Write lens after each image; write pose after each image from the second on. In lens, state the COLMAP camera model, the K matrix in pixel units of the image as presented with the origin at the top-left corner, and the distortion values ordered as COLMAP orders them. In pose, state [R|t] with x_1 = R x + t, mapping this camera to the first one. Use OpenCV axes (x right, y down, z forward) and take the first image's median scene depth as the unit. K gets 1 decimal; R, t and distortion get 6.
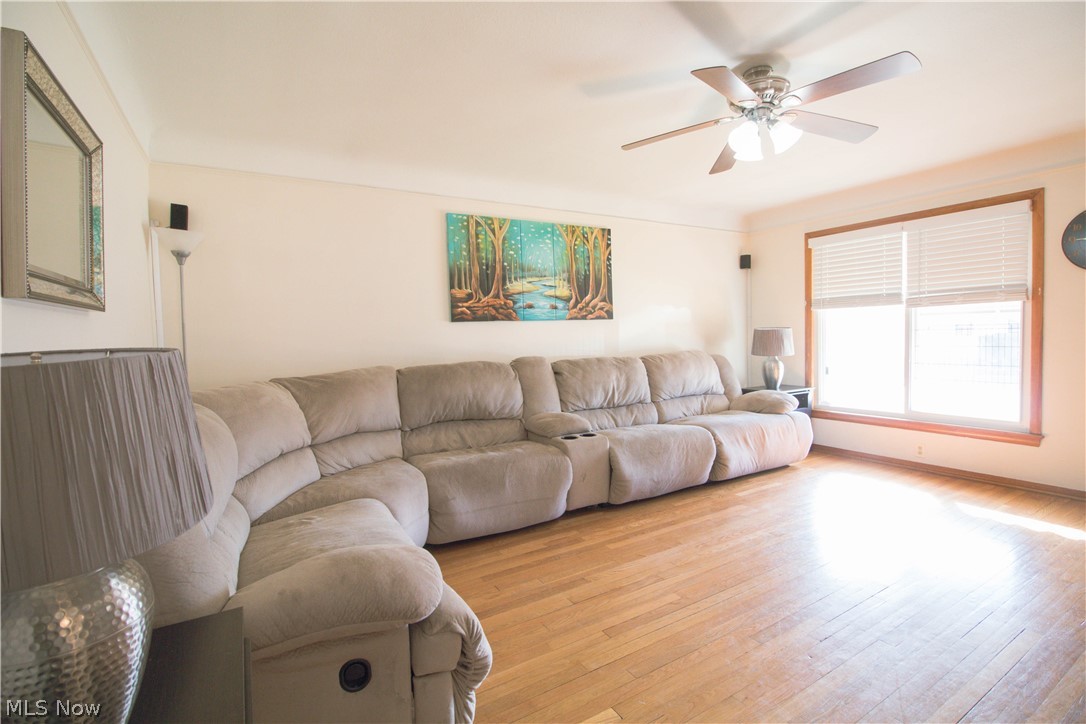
lens RADIAL K [[502.3, 0, 546.6], [0, 502.3, 355.9], [0, 0, 1]] dist [0.003423, -0.017671]
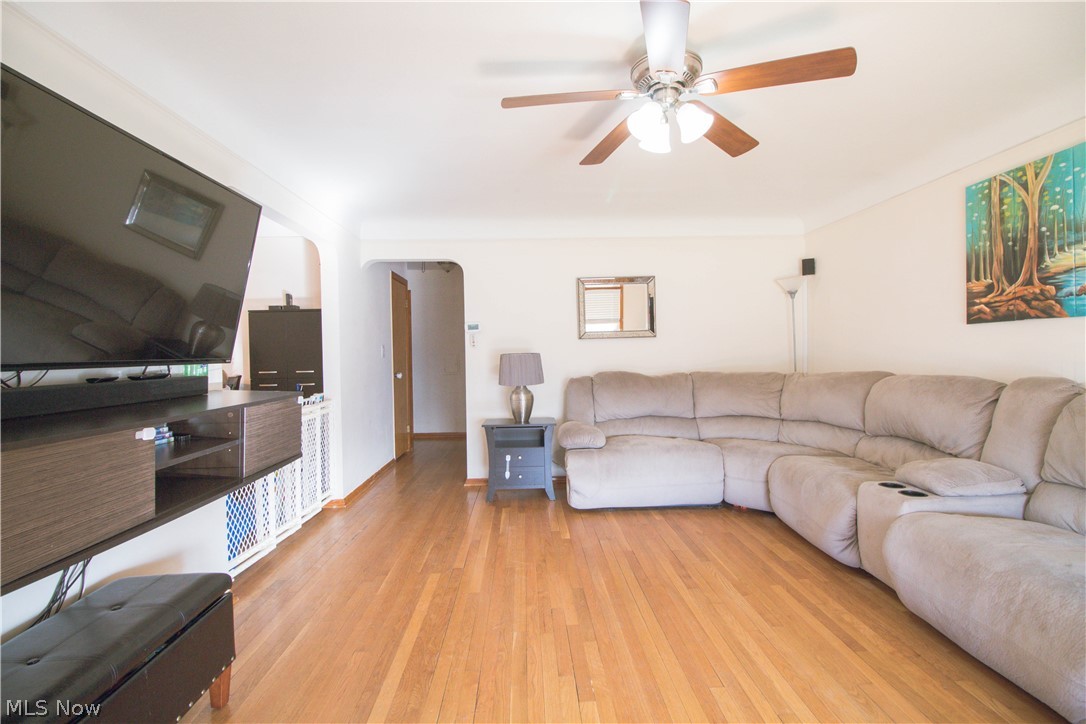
lens RADIAL K [[502.3, 0, 546.6], [0, 502.3, 355.9], [0, 0, 1]] dist [0.003423, -0.017671]
pose [[-0.475581, 0.040669, -0.878731, 0.793546], [-0.008431, 0.998674, 0.050783, -0.050729], [0.879632, 0.031560, -0.474607, 0.770242]]
